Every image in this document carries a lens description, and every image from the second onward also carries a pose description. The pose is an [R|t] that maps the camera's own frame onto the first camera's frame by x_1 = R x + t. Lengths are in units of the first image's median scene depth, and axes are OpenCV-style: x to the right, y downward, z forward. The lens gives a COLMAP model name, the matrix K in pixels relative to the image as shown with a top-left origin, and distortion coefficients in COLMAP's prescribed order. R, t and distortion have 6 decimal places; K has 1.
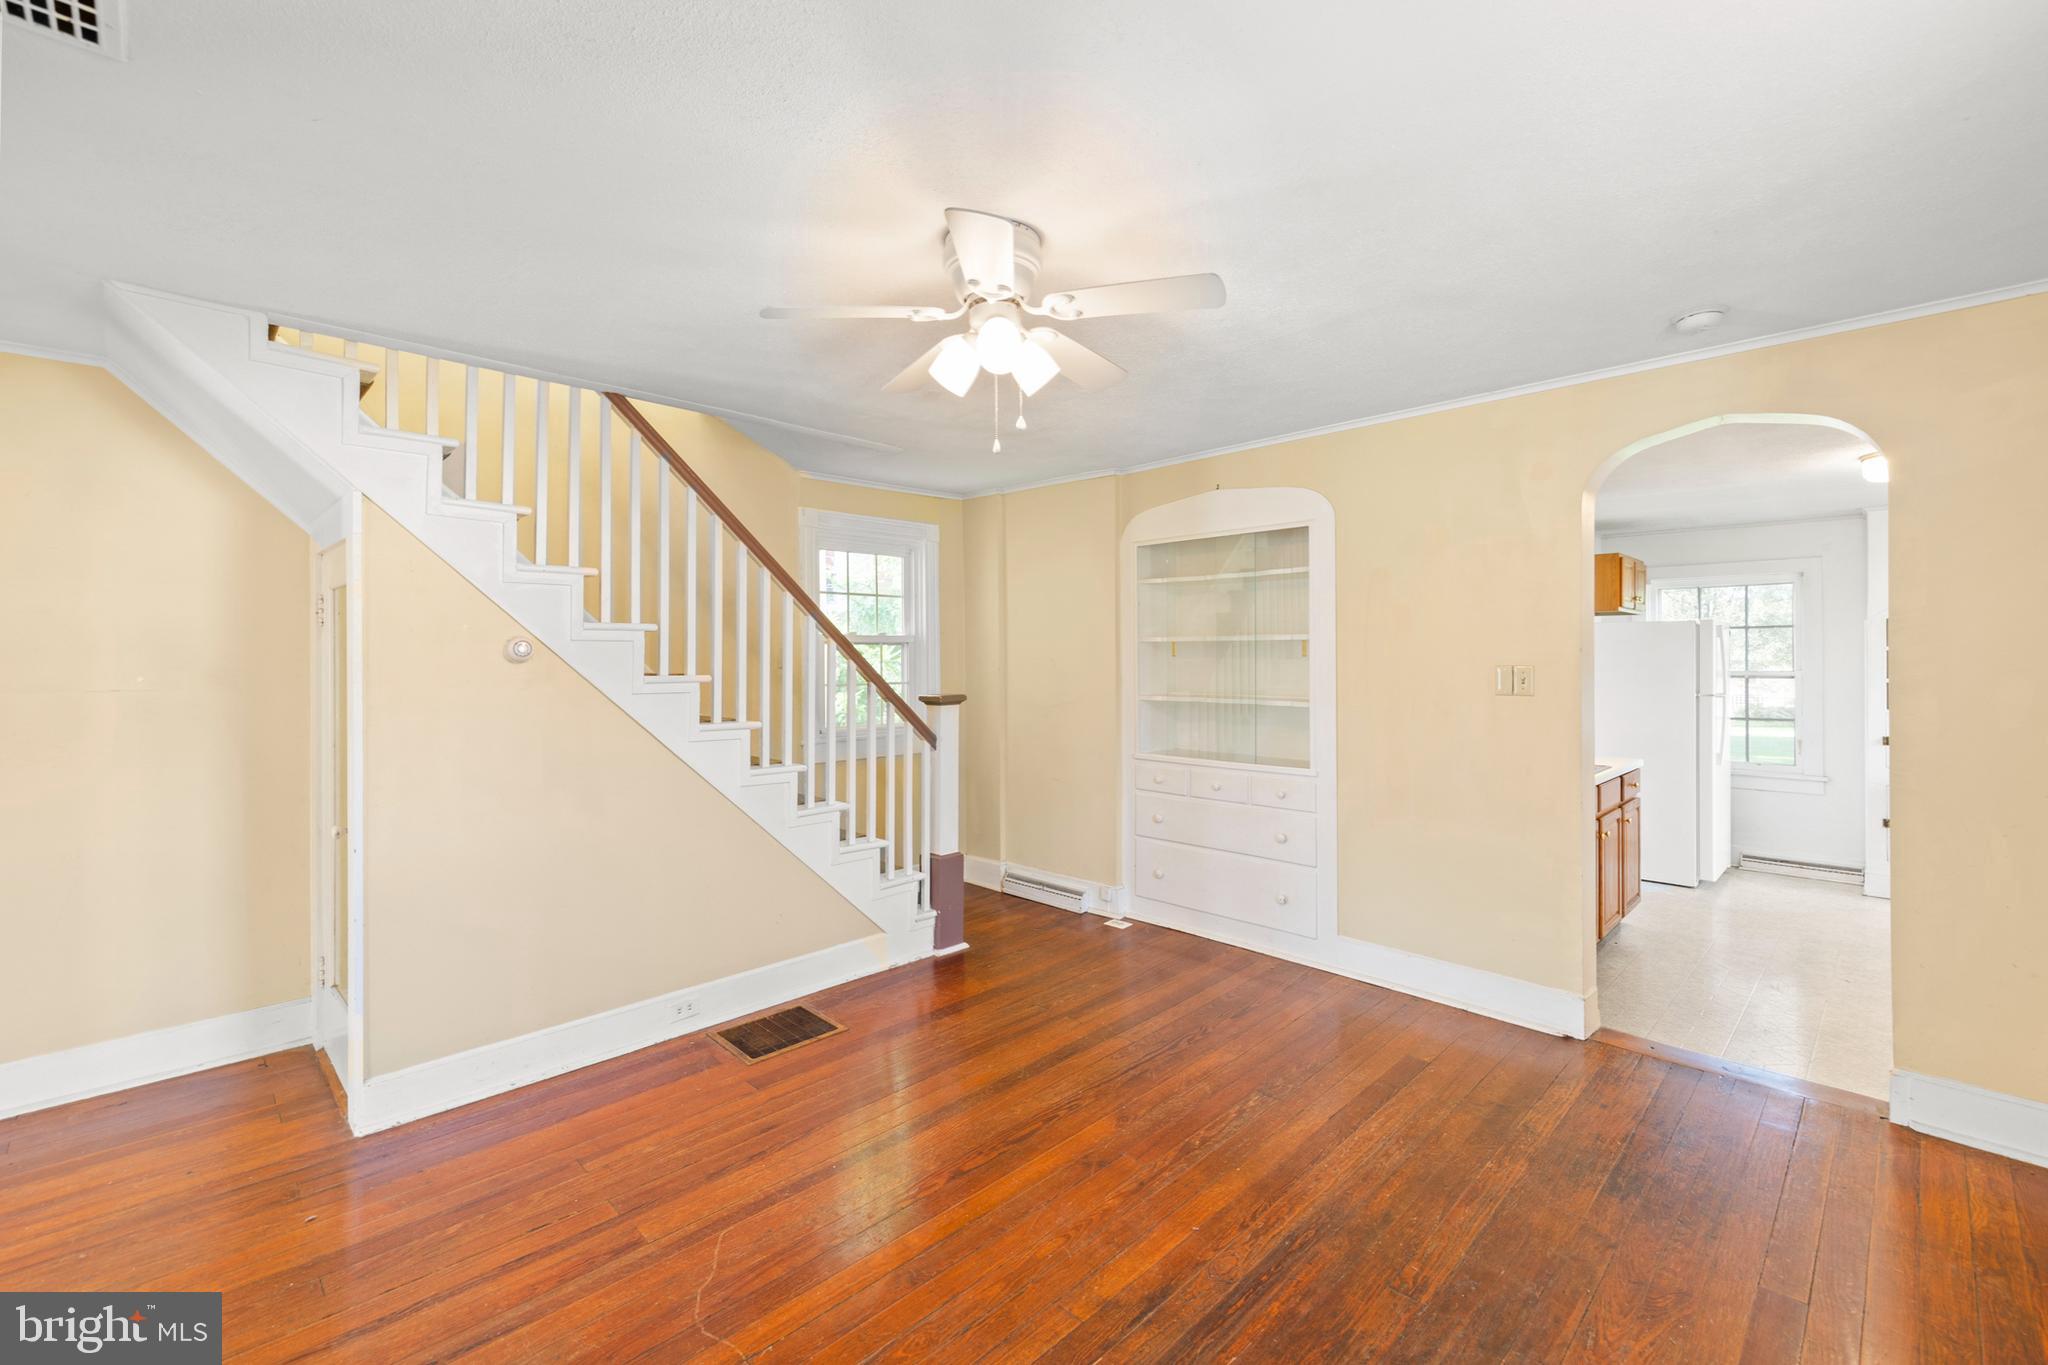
lens RADIAL K [[868.4, 0, 1026.8], [0, 868.4, 661.4], [0, 0, 1]] dist [0.004102, -0.000100]
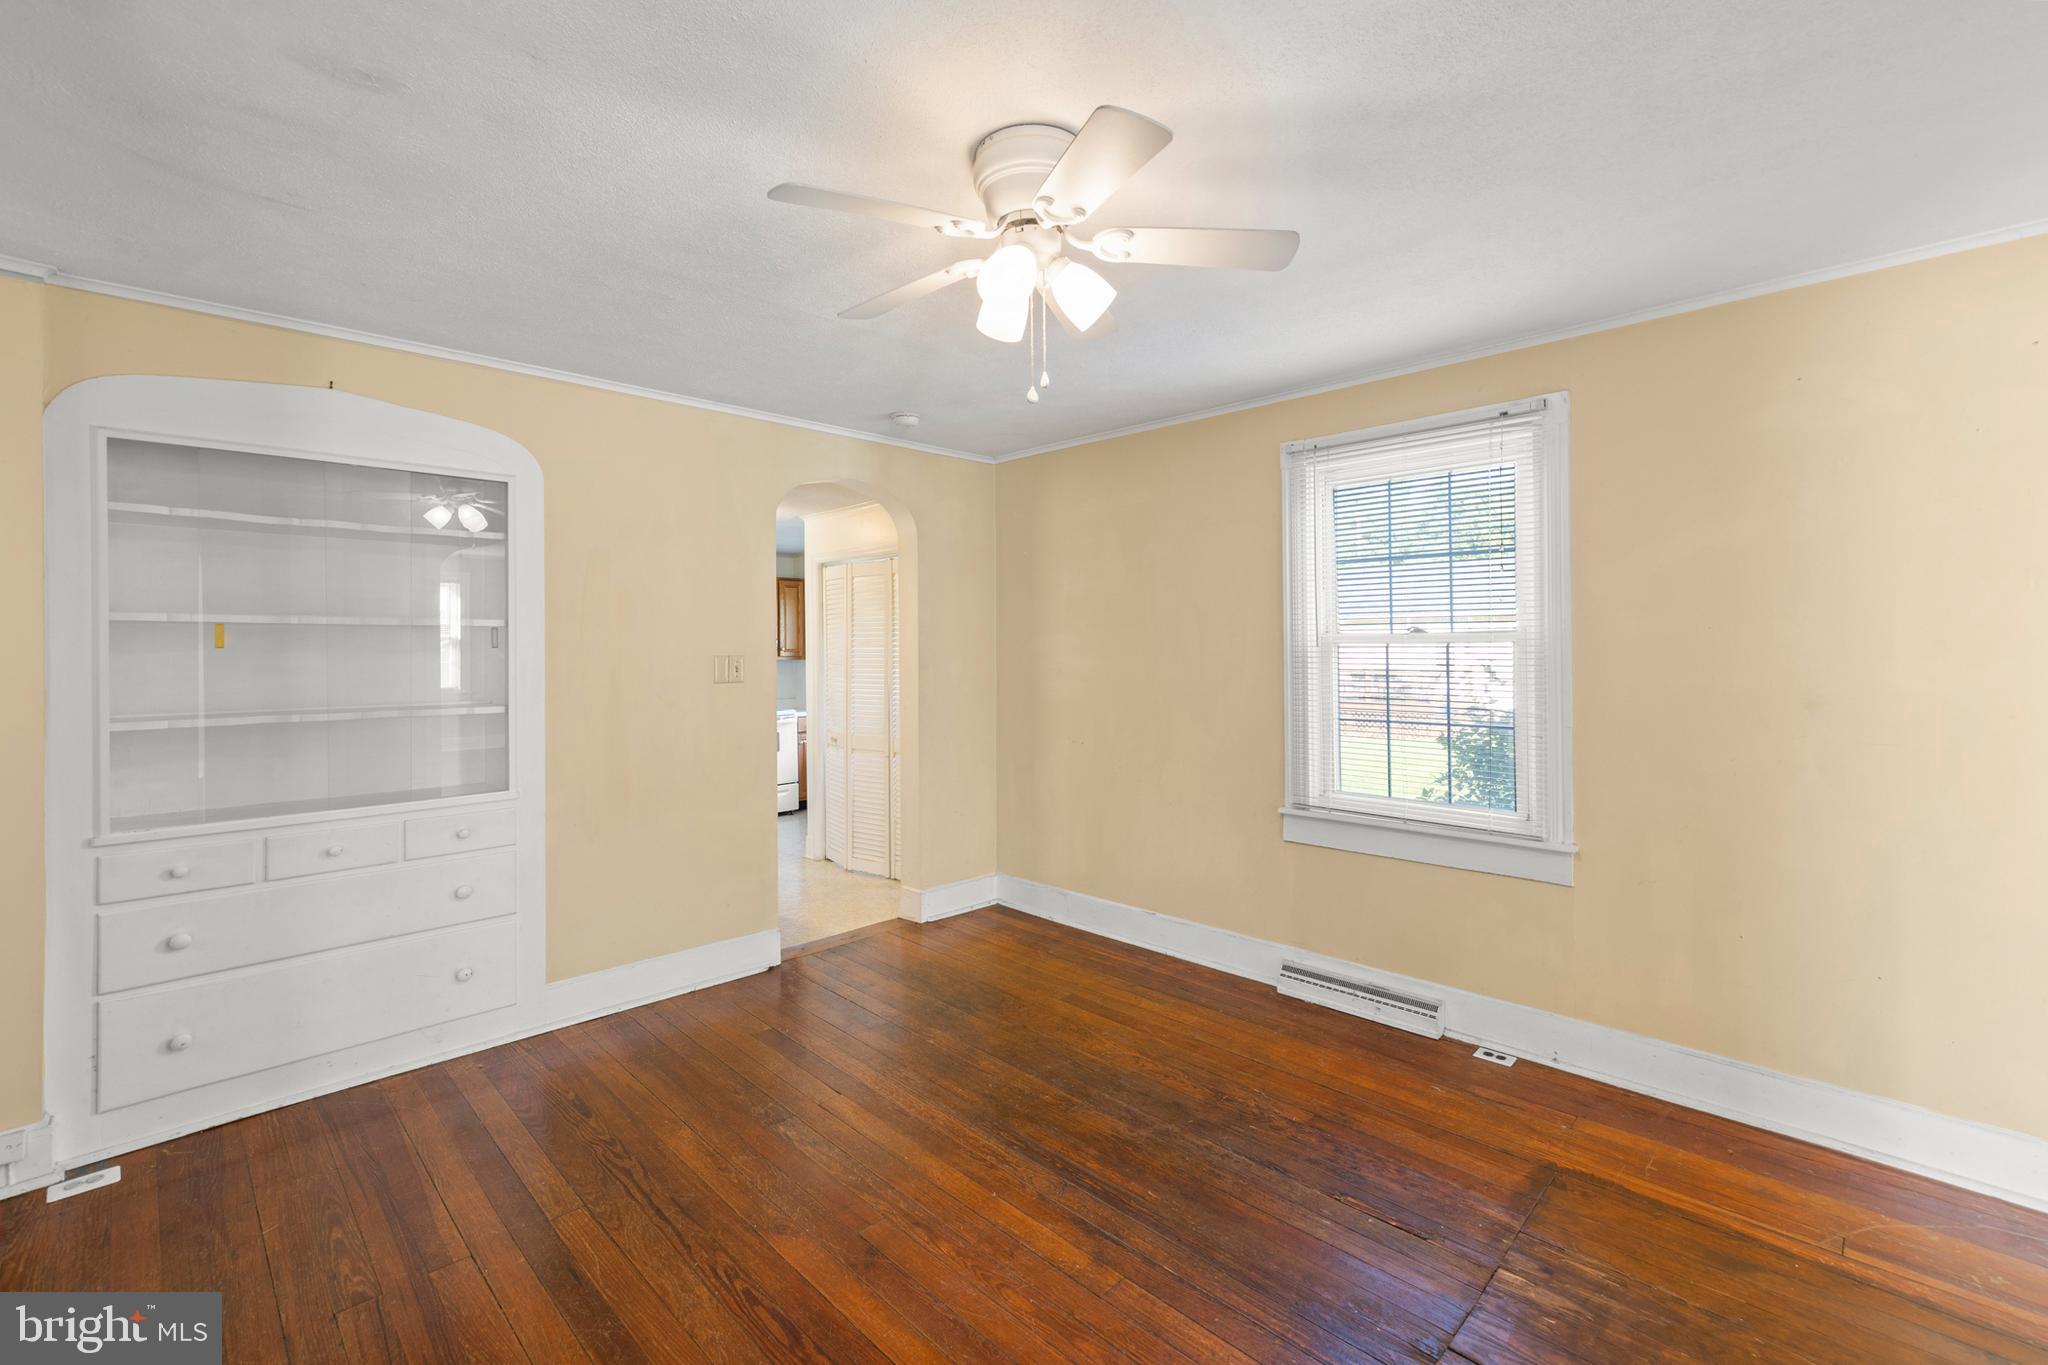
lens RADIAL K [[882.7, 0, 1025.4], [0, 882.7, 643.4], [0, 0, 1]] dist [0.003803, 0.000022]
pose [[-0.009922, 0.010469, 0.999896, -0.574411], [0.012860, 0.999864, -0.010341, 0.006503], [-0.999868, 0.012757, -0.010055, 0.643519]]
